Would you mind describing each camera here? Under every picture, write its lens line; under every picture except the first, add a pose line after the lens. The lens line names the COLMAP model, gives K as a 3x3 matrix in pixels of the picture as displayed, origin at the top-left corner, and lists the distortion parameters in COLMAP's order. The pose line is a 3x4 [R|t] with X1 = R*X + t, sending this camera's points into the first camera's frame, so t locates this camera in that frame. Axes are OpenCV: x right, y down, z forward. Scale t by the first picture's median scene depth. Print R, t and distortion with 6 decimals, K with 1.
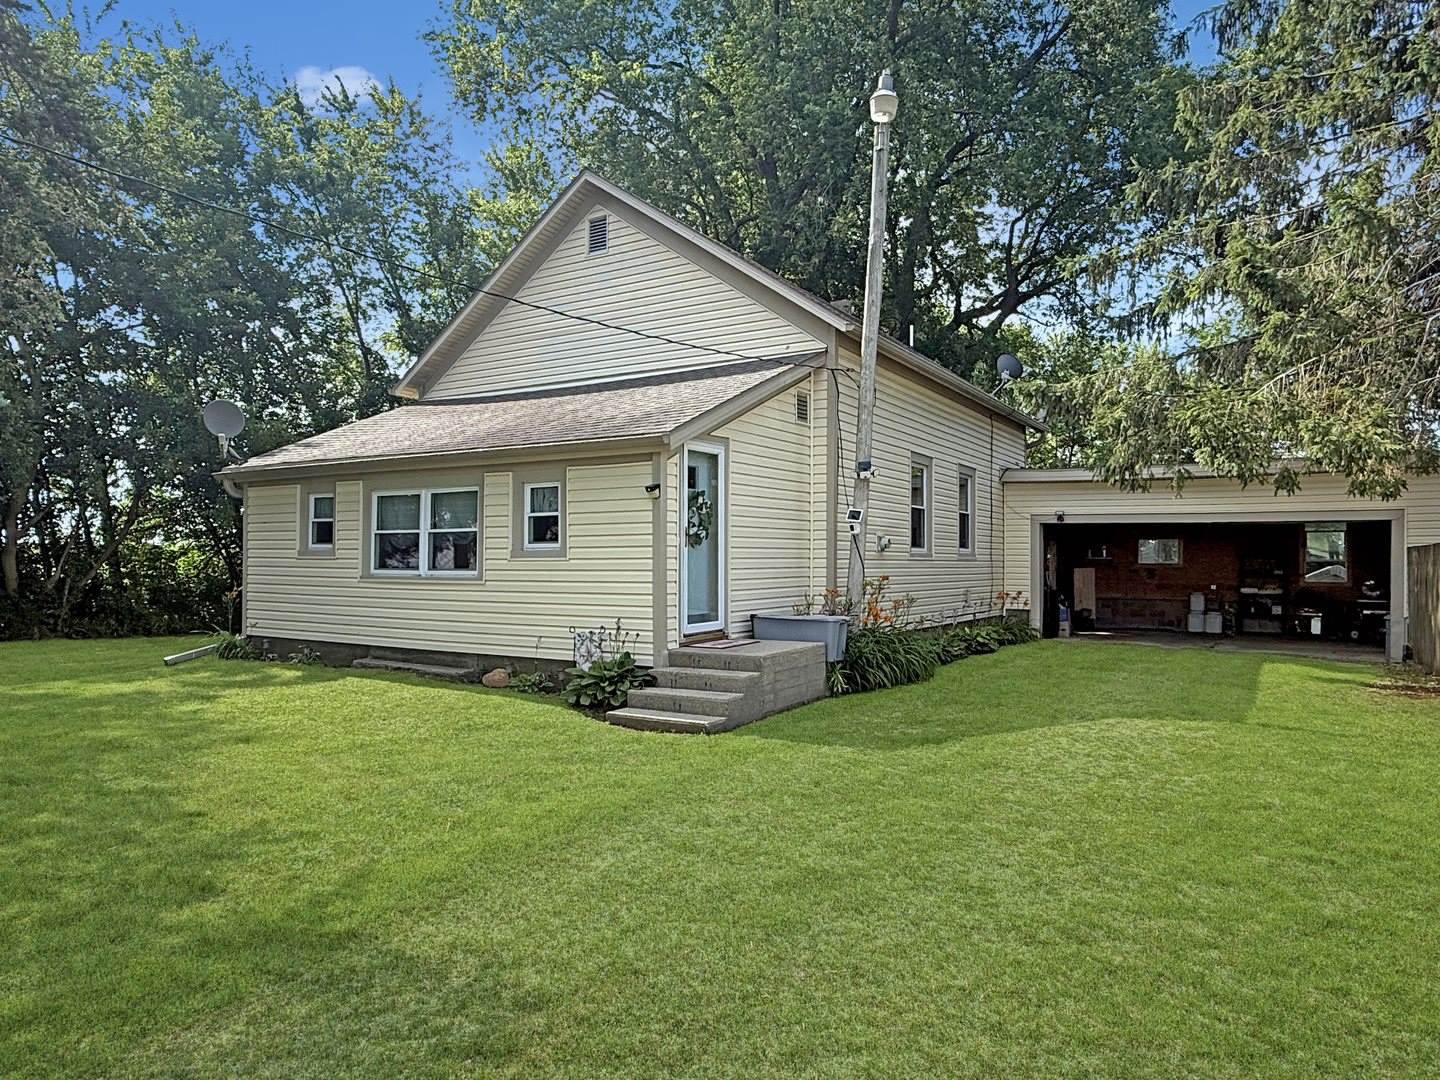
lens RADIAL K [[933.3, 0, 720.0], [0, 933.3, 540.0], [0, 0, 1]] dist [-0.003689, 0.000957]
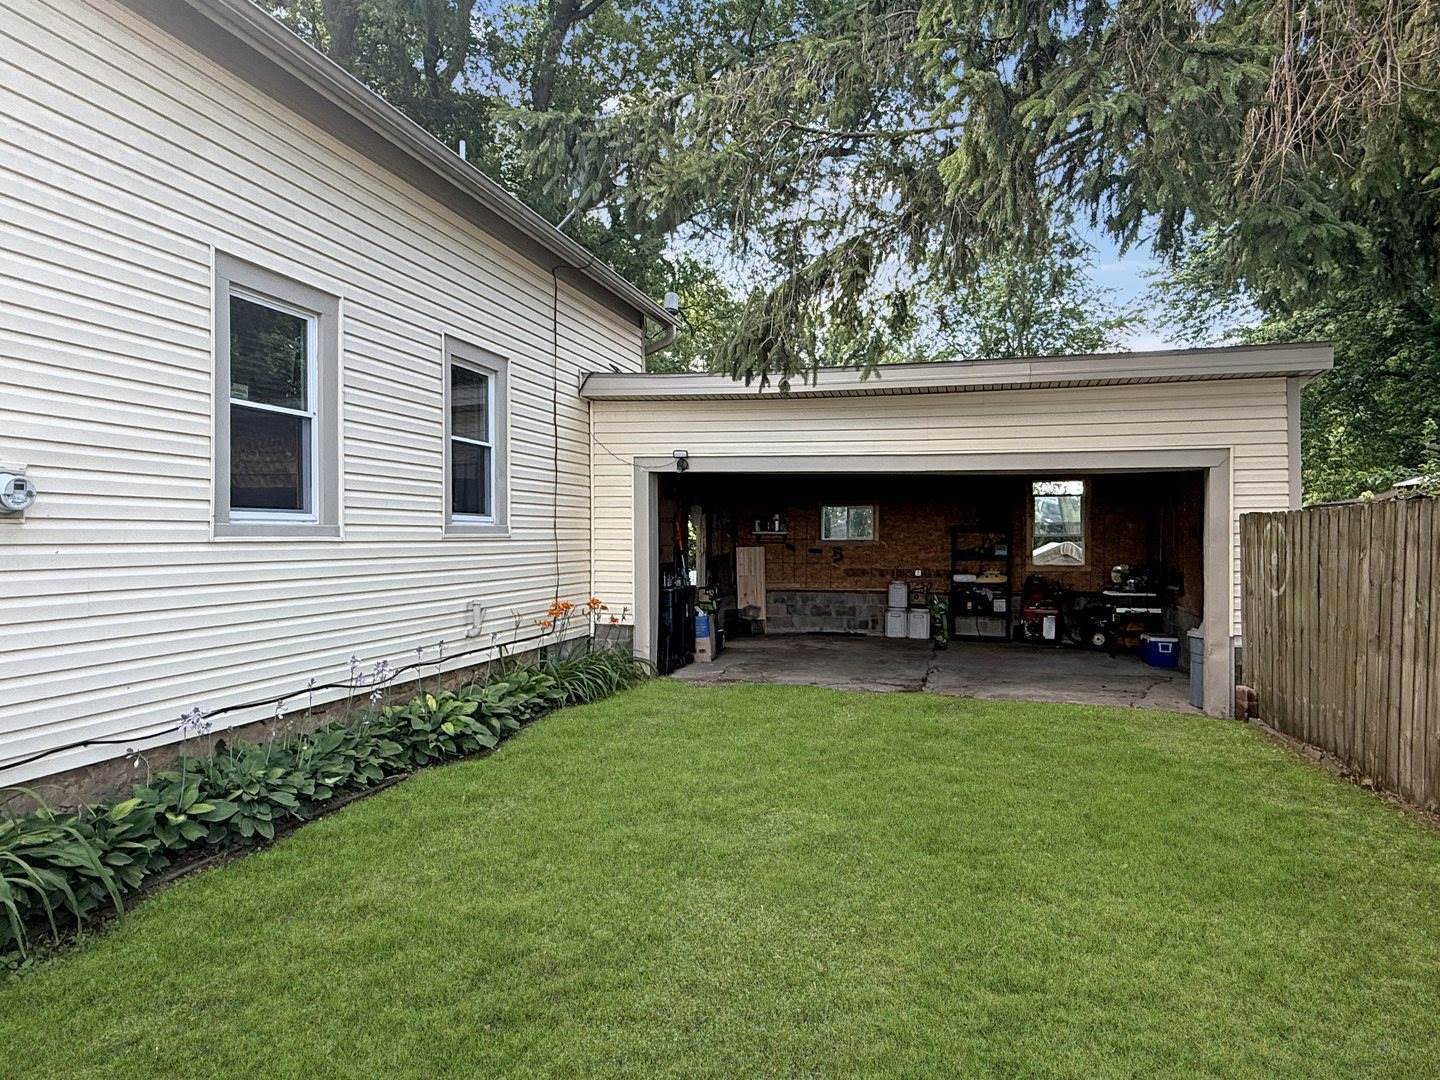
lens RADIAL K [[933.3, 0, 720.0], [0, 933.3, 540.0], [0, 0, 1]] dist [-0.003689, 0.000957]
pose [[0.957321, -0.005810, 0.288968, 0.193248], [-0.002517, 0.999592, 0.028437, 0.005779], [-0.289015, -0.027951, 0.956916, 0.393073]]
